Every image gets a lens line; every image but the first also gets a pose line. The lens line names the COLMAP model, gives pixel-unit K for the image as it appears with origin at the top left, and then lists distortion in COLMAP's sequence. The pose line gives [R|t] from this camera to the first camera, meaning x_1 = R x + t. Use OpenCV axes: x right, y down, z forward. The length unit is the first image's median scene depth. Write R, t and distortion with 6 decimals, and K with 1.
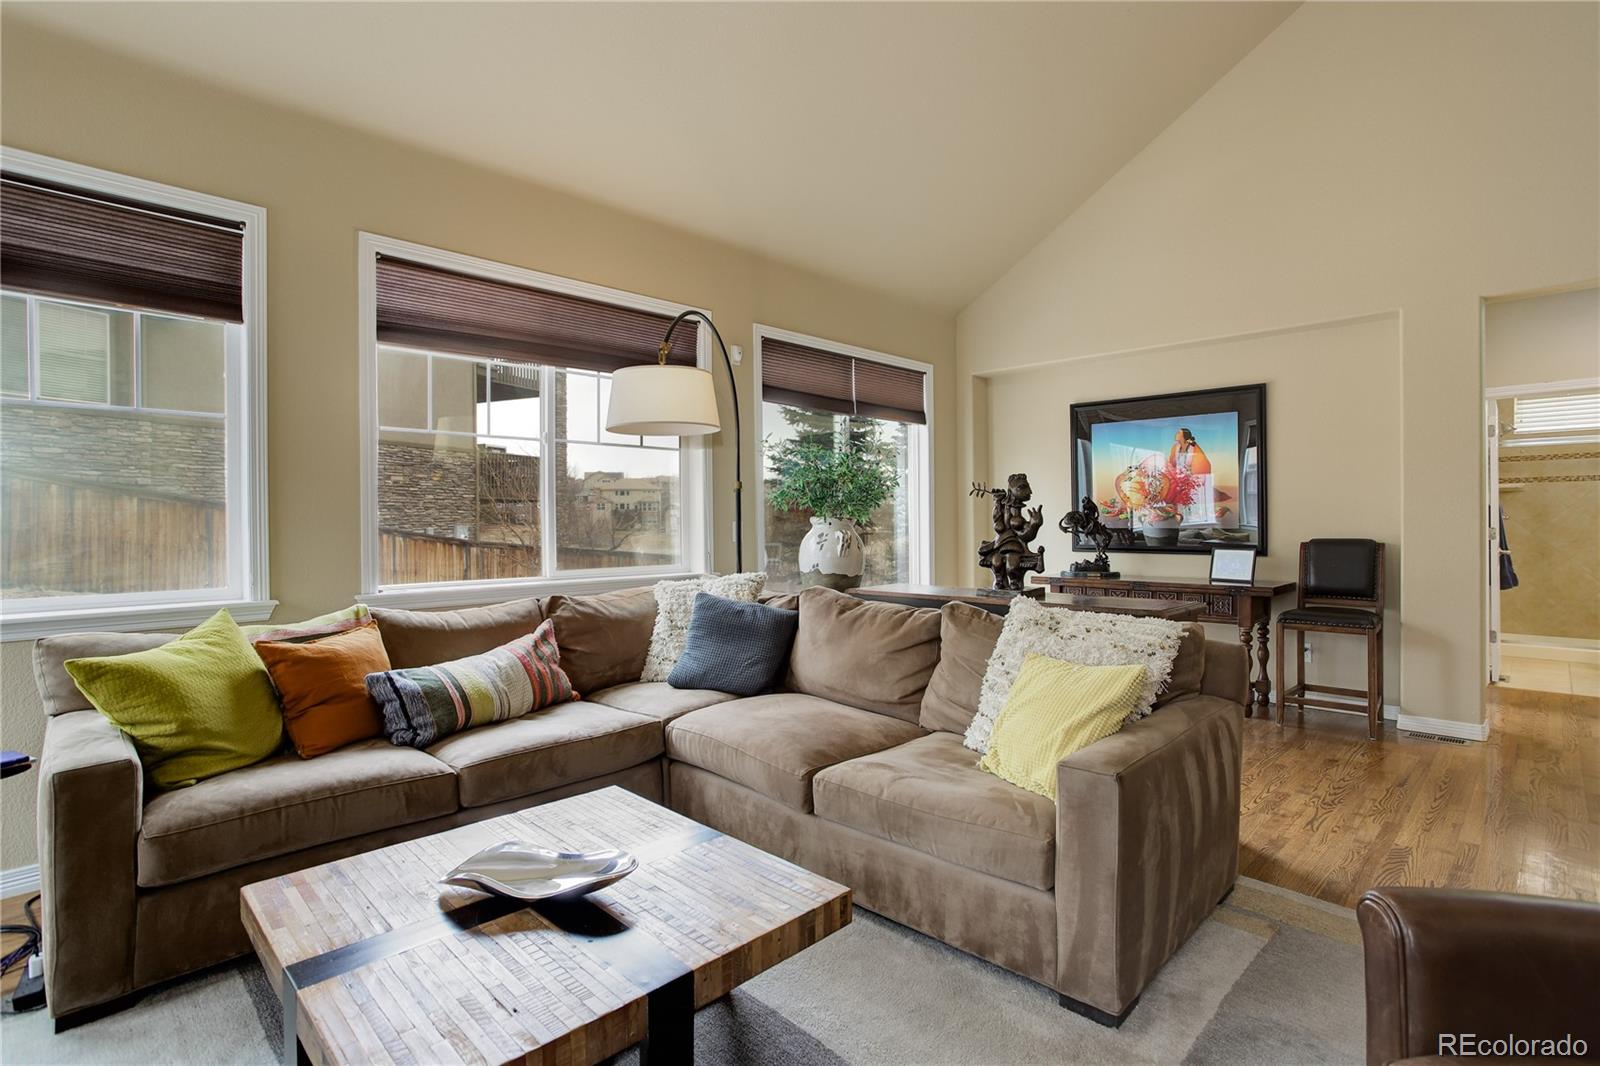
lens RADIAL K [[779.1, 0, 795.1], [0, 779.1, 518.7], [0, 0, 1]] dist [-0.041357, 0.022585]
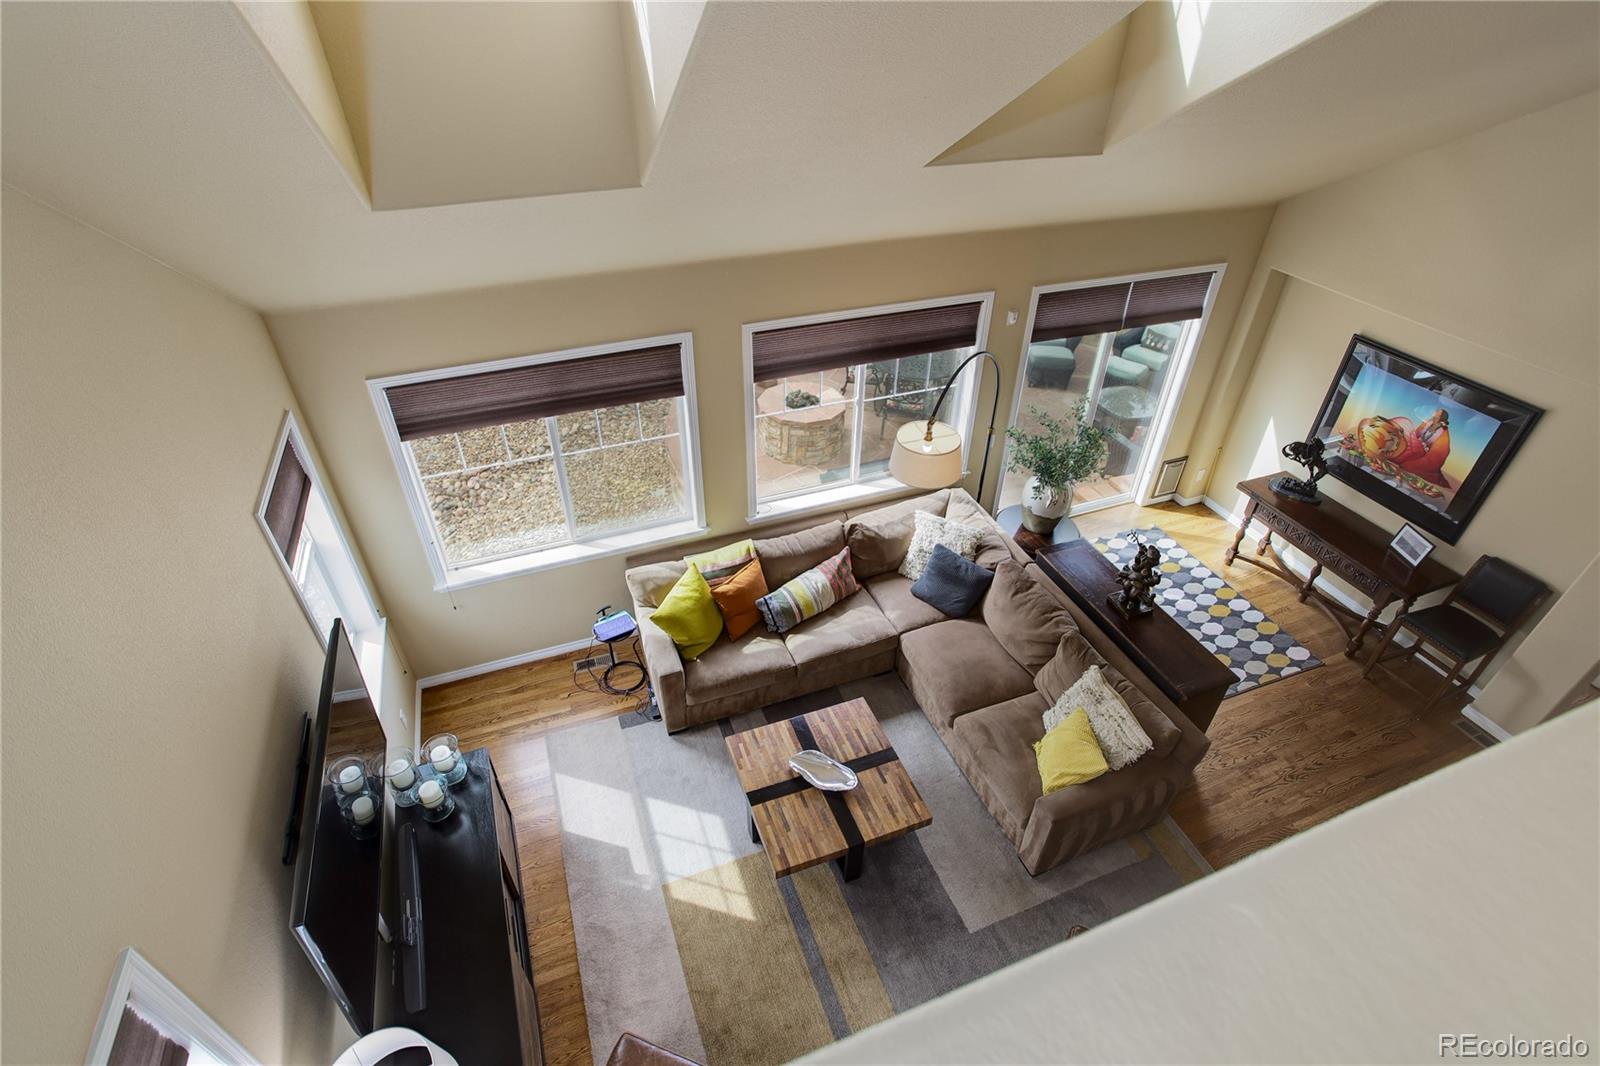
lens RADIAL K [[779.1, 0, 798.2], [0, 779.1, 527.3], [0, 0, 1]] dist [-0.041357, 0.022585]
pose [[0.917309, 0.254441, -0.306274, 0.065792], [-0.020742, 0.798684, 0.601393, -0.607266], [0.397635, -0.545310, 0.737918, -0.190680]]
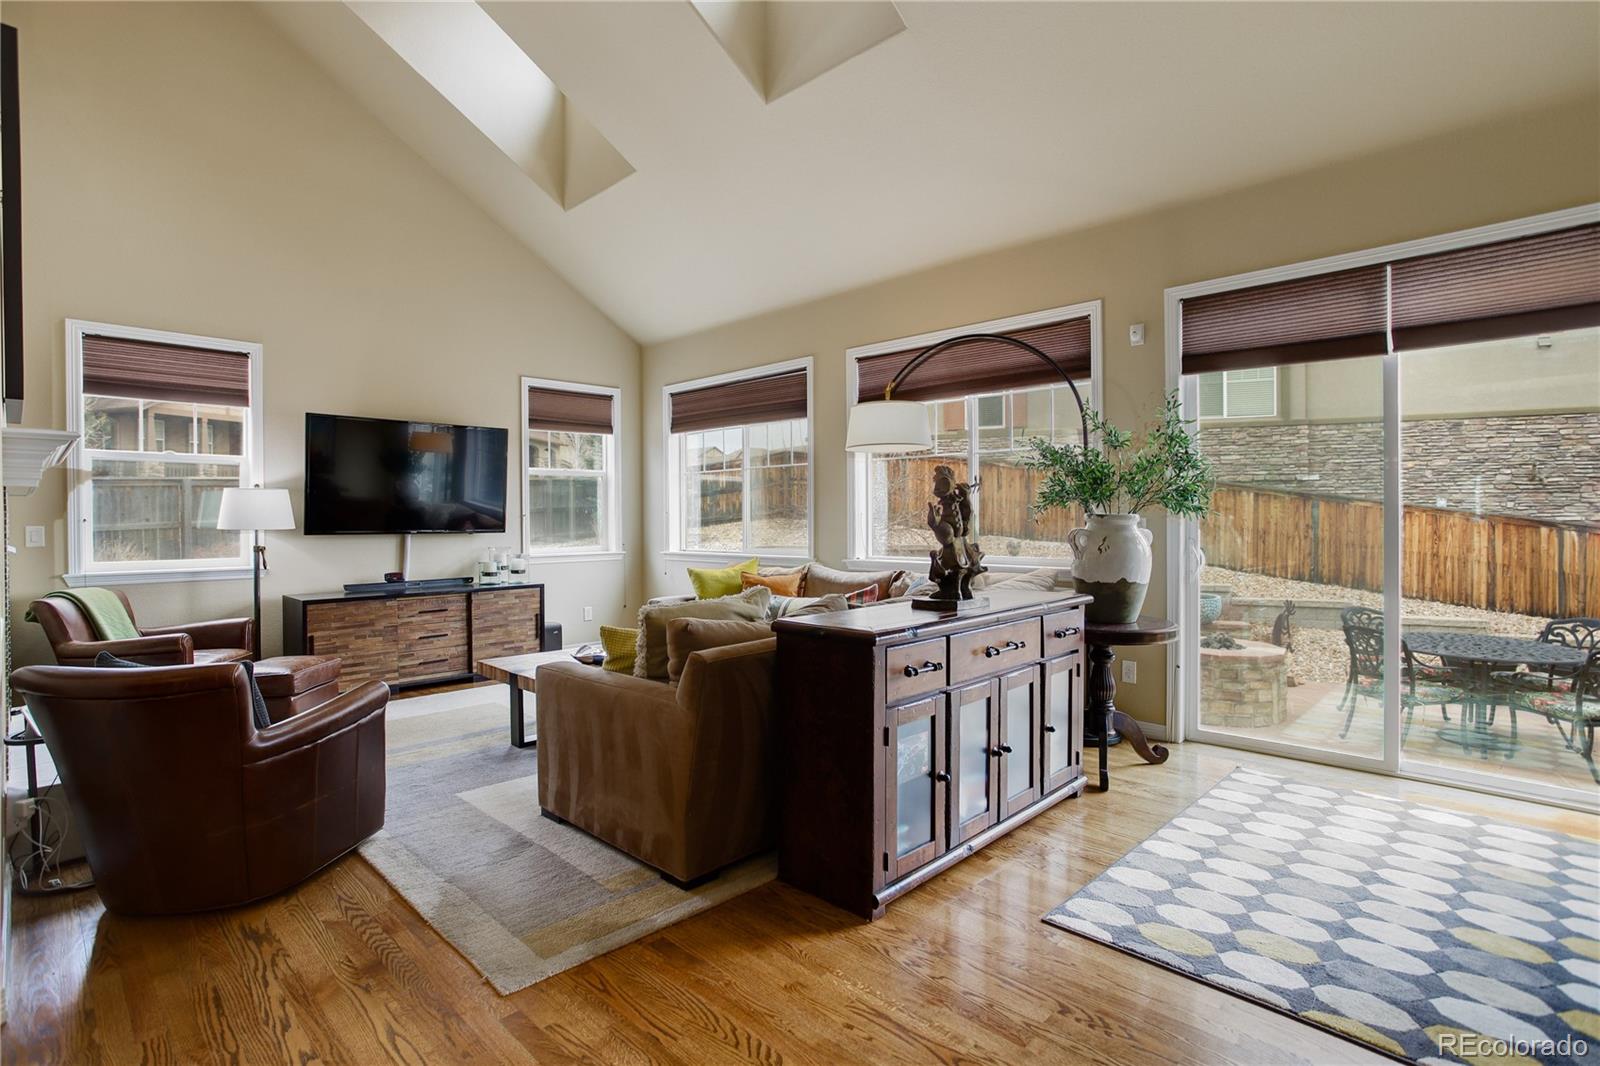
lens RADIAL K [[779.1, 0, 794.4], [0, 779.1, 522.6], [0, 0, 1]] dist [-0.041357, 0.022585]
pose [[0.009976, 0.014953, -0.999838, 0.739926], [0.006947, 0.999863, 0.015023, -0.006827], [0.999926, -0.007096, 0.009871, 0.533001]]
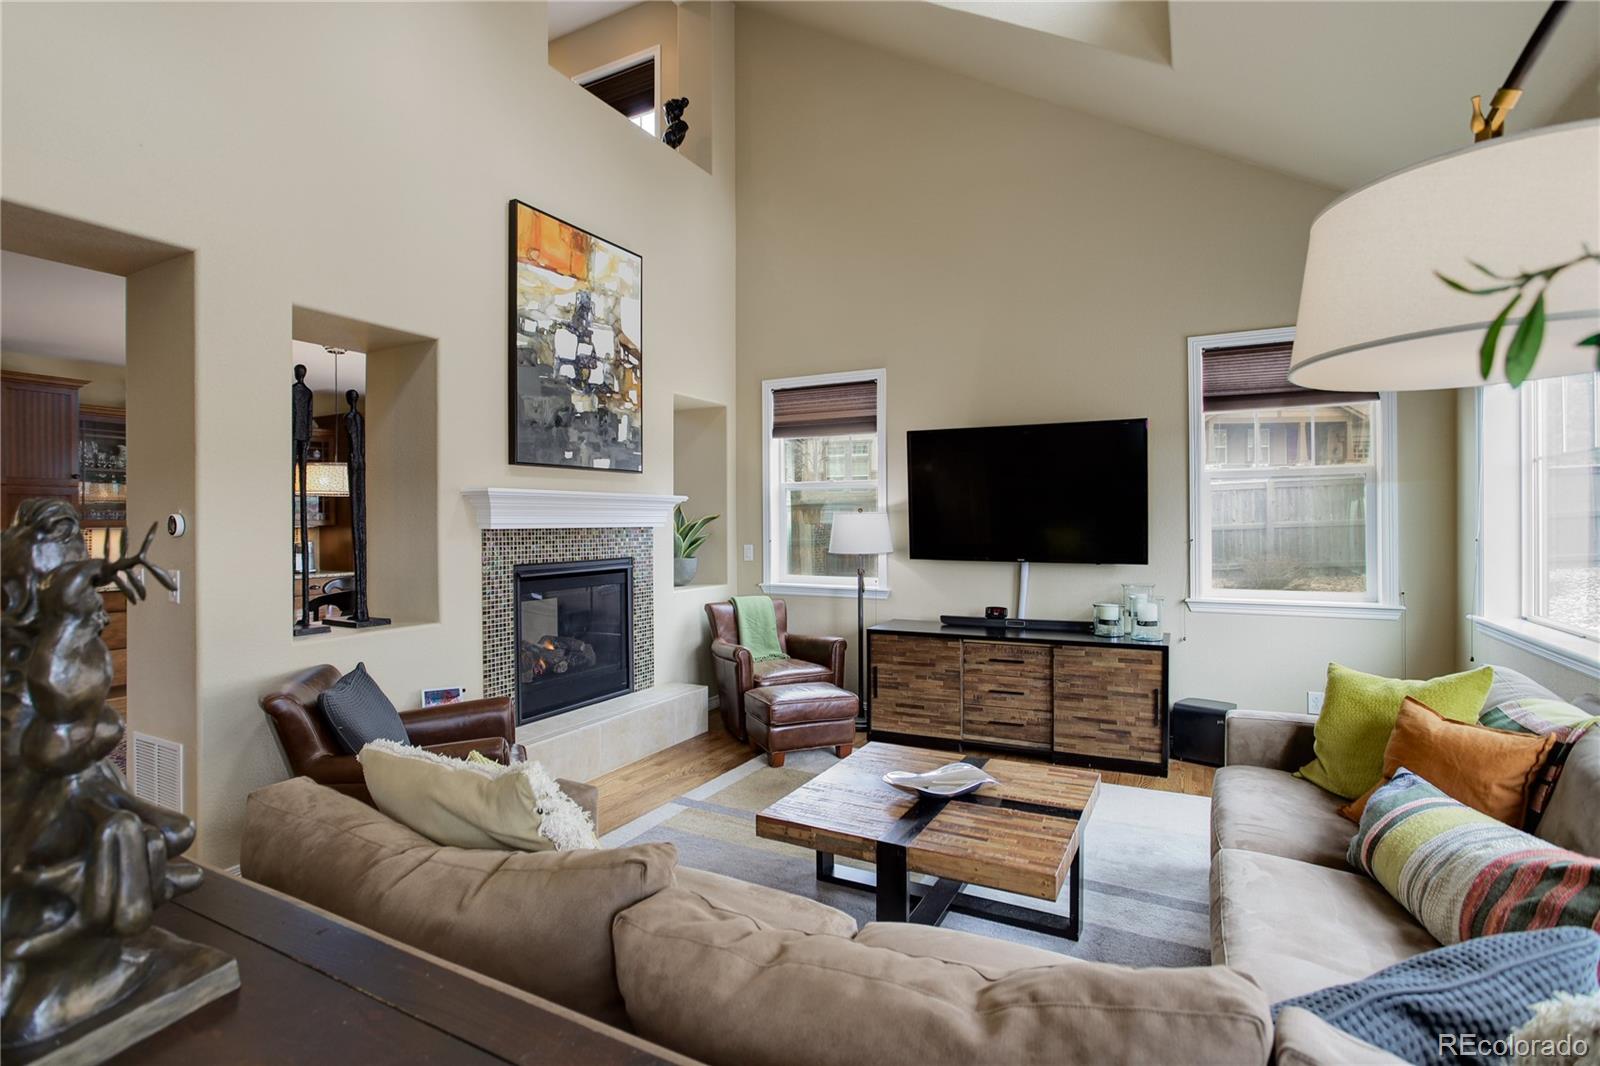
lens RADIAL K [[779.1, 0, 801.1], [0, 779.1, 526.6], [0, 0, 1]] dist [-0.041357, 0.022585]
pose [[-0.956238, 0.016377, -0.292132, 0.136042], [0.014410, 0.999857, 0.008883, -0.031823], [0.292236, 0.004285, -0.956337, 0.799591]]
